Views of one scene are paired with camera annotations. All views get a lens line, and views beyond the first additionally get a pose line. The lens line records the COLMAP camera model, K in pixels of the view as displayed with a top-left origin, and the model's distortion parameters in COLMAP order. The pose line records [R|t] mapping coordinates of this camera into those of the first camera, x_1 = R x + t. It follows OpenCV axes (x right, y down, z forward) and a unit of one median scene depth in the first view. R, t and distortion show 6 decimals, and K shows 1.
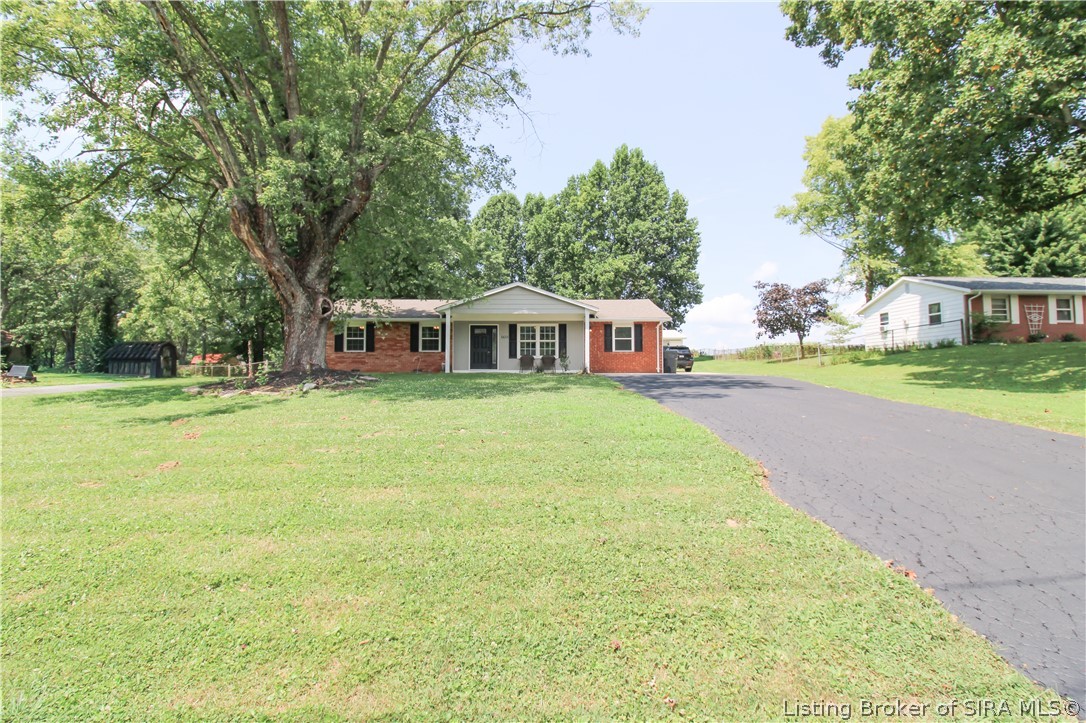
lens RADIAL K [[504.0, 0, 541.5], [0, 504.0, 348.5], [0, 0, 1]] dist [0.000860, -0.015779]
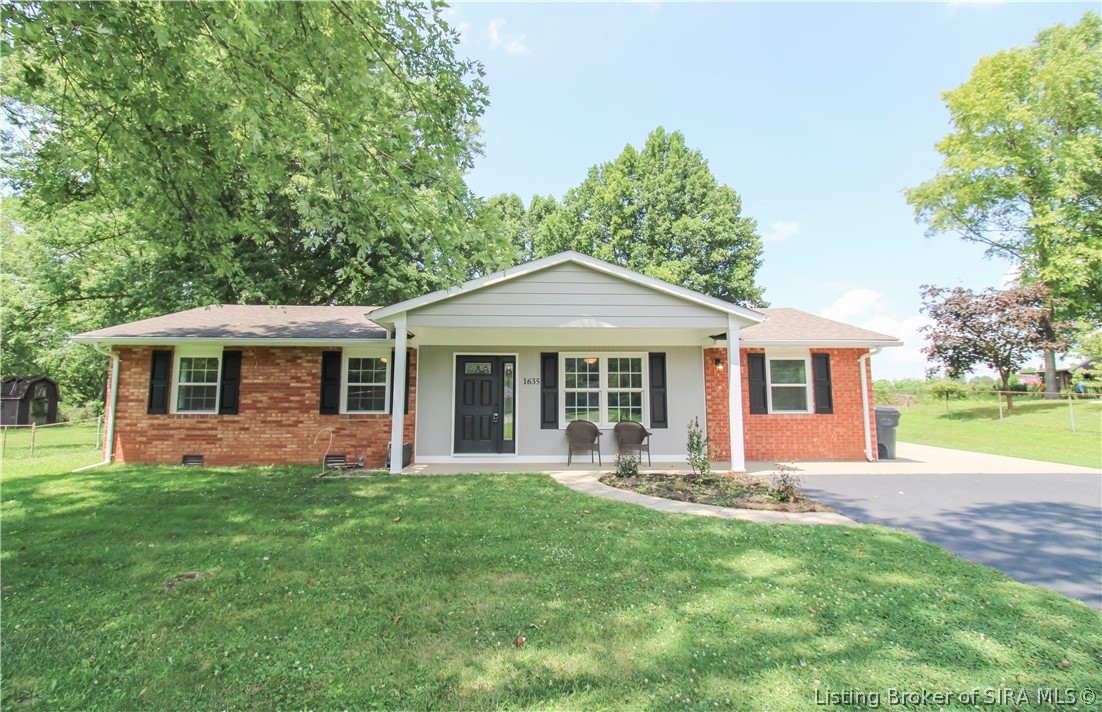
lens RADIAL K [[514.9, 0, 551.0], [0, 514.9, 356.0], [0, 0, 1]] dist [-0.000665, -0.000068]
pose [[0.999642, 0.001950, 0.026701, -0.067374], [-0.000754, 0.998999, -0.044730, -0.024479], [-0.026761, 0.044693, 0.998642, 0.532471]]
